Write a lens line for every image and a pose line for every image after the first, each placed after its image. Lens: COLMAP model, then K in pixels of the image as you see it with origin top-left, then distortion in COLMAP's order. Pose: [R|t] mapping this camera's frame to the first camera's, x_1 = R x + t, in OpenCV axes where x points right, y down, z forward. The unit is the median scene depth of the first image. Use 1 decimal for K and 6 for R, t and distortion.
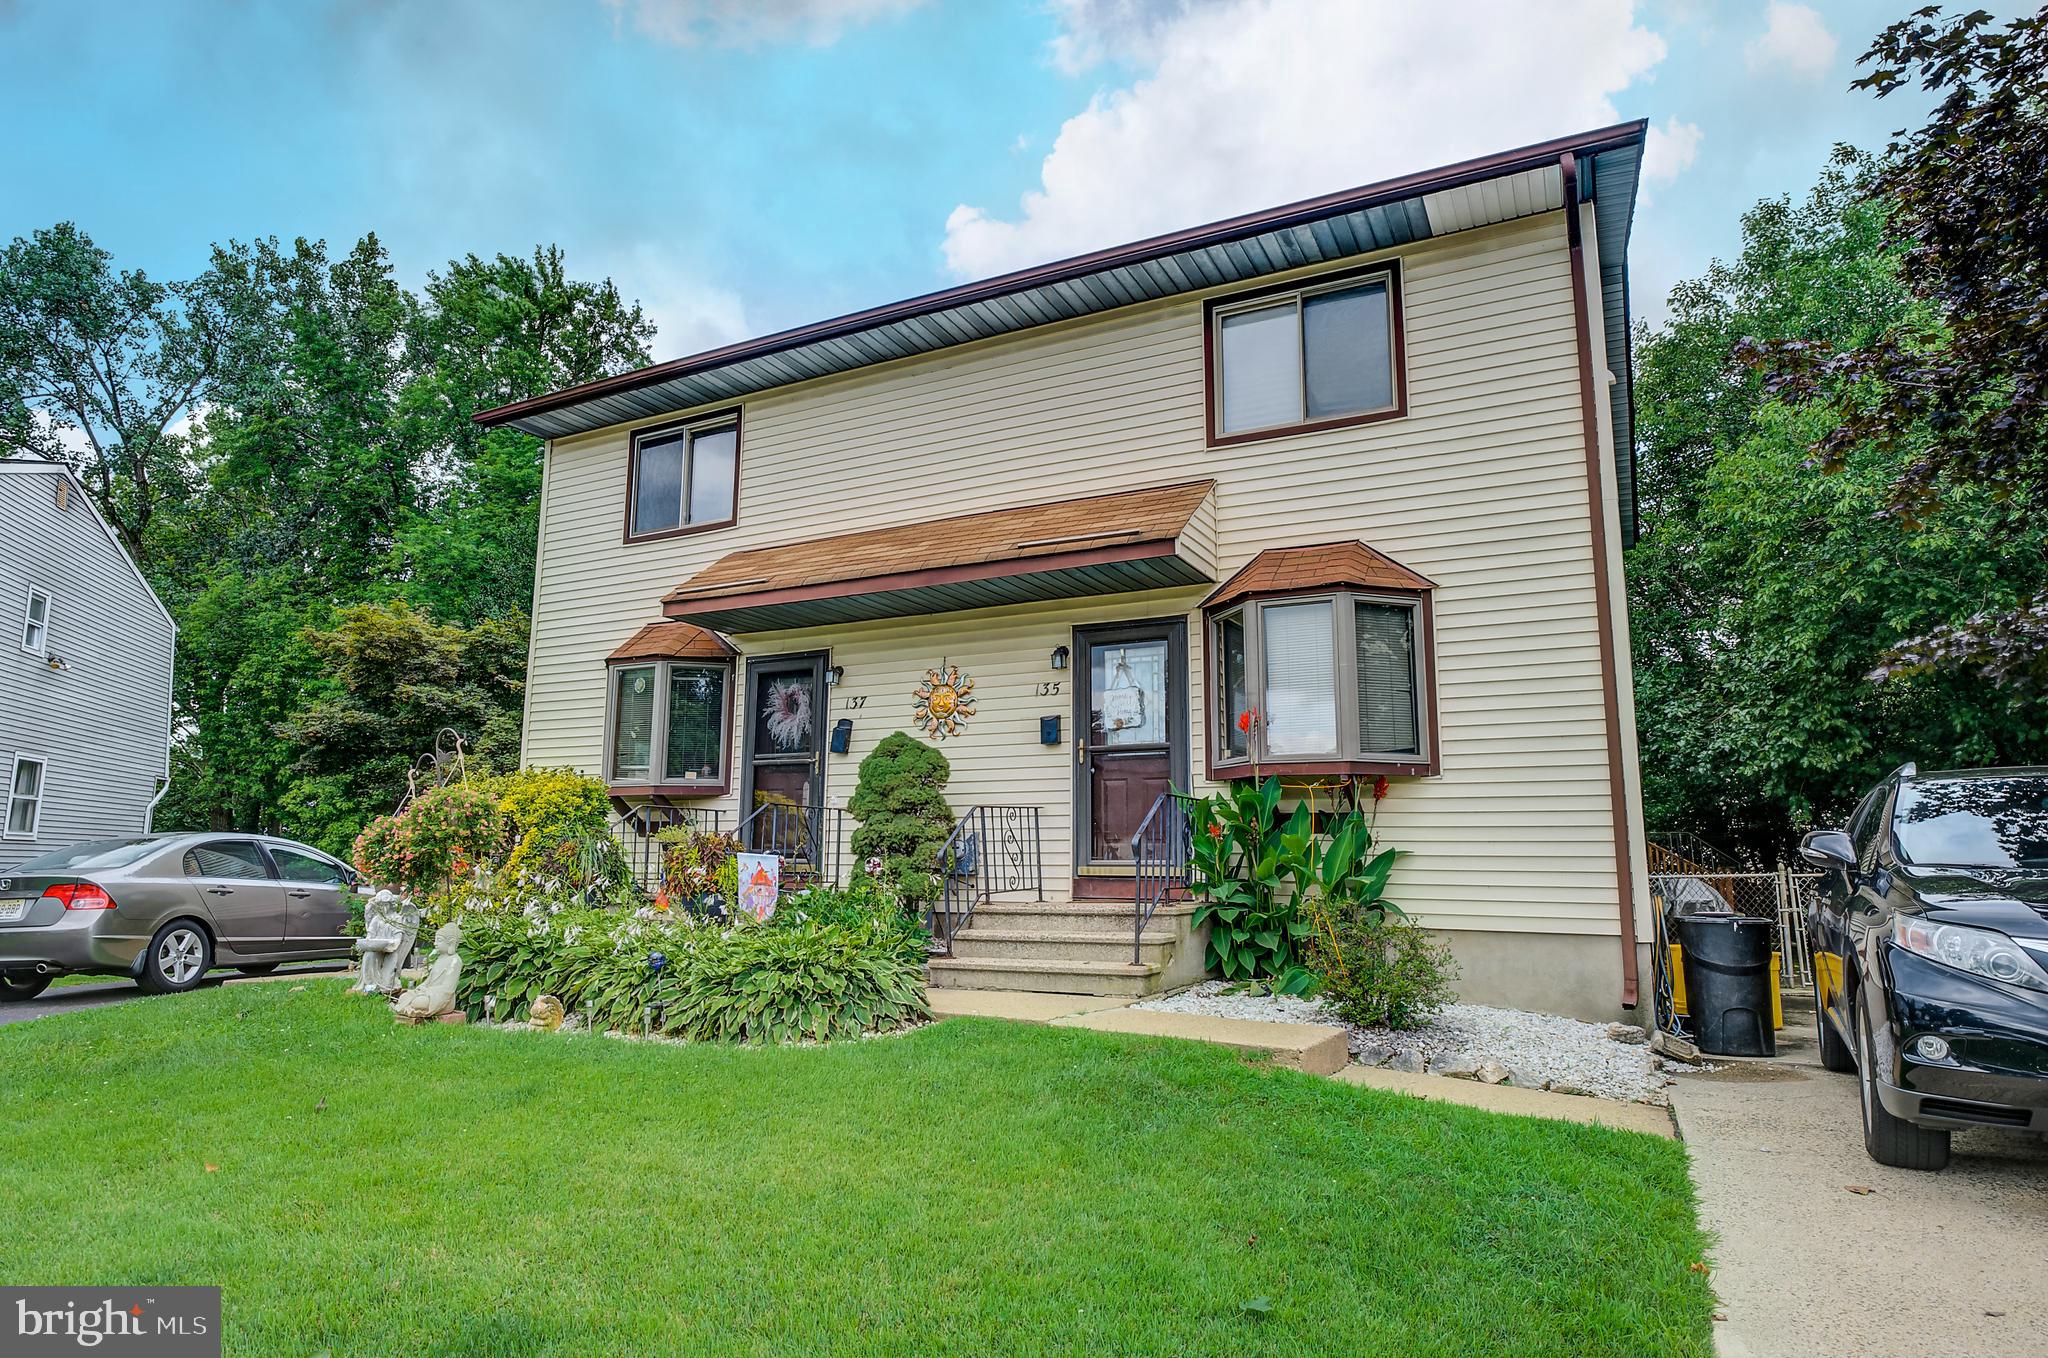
lens RADIAL K [[1190.0, 0, 1023.3], [0, 1190.0, 681.2], [0, 0, 1]] dist [-0.018648, -0.004730]
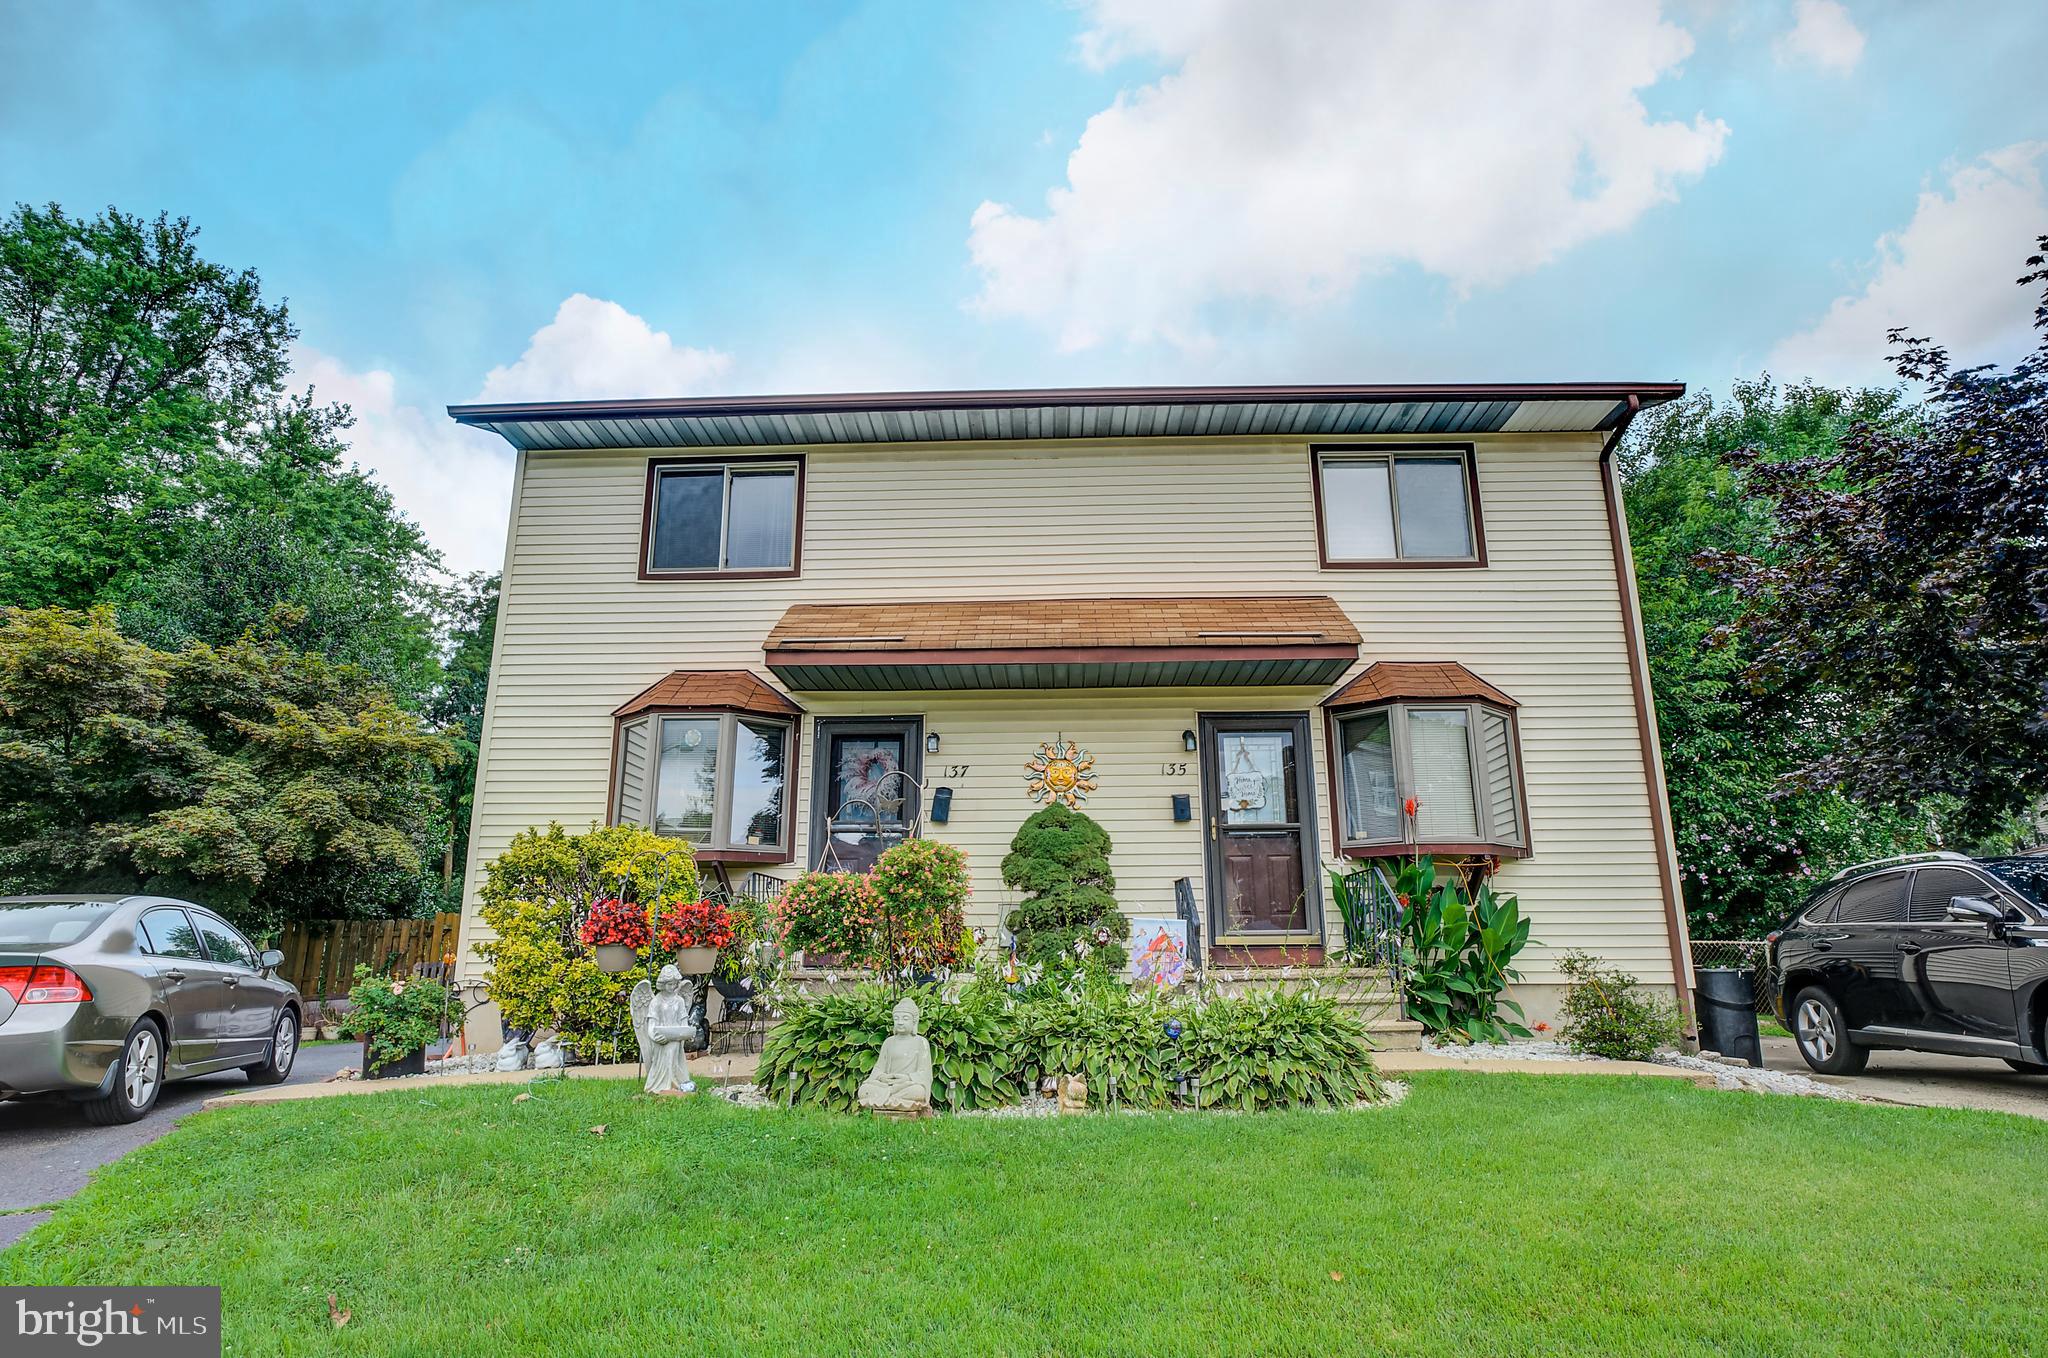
lens RADIAL K [[1119.2, 0, 1024.9], [0, 1119.2, 676.9], [0, 0, 1]] dist [-0.025287, -0.001623]
pose [[0.897411, 0.096591, 0.430491, -0.546165], [-0.057006, 0.992947, -0.103956, 0.036765], [-0.437496, 0.068751, 0.896588, 0.152720]]
